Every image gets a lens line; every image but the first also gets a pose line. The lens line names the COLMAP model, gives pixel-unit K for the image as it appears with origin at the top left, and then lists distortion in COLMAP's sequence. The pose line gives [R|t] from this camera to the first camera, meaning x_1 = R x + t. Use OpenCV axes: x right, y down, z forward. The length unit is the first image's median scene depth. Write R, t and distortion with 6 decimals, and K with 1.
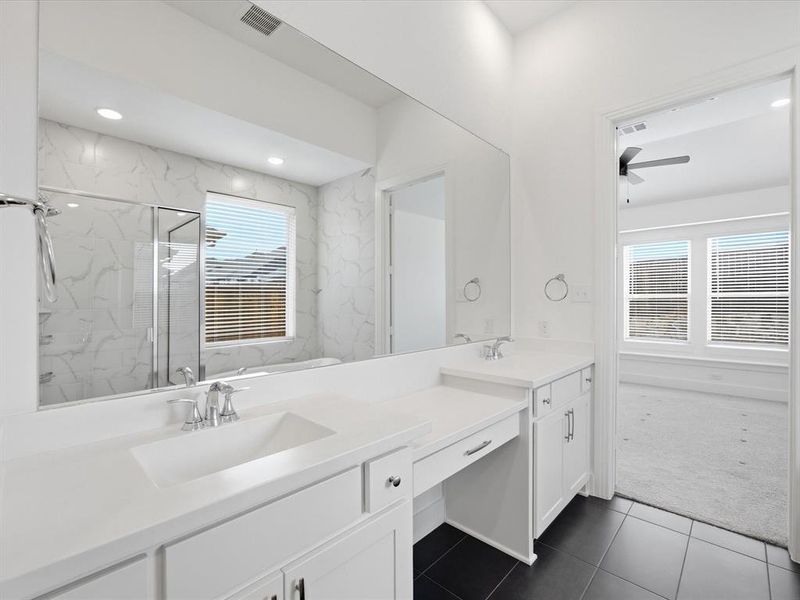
lens RADIAL K [[371.6, 0, 398.6], [0, 371.6, 300.2], [0, 0, 1]] dist [-0.013661, 0.007941]
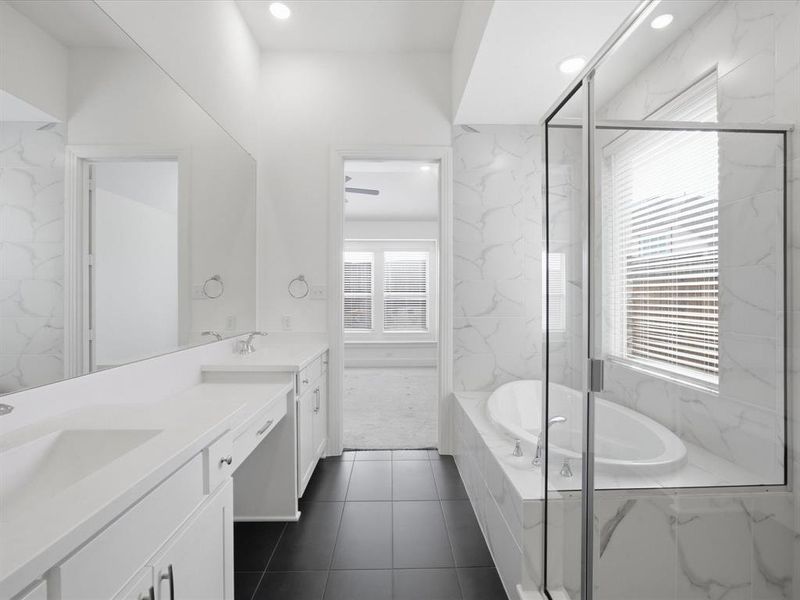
lens RADIAL K [[371.6, 0, 398.1], [0, 371.6, 297.3], [0, 0, 1]] dist [-0.013661, 0.007941]
pose [[0.726578, 0.003400, 0.687075, -0.151705], [-0.001208, 0.999993, -0.003672, 0.003175], [-0.687082, 0.001839, 0.726577, -0.056320]]
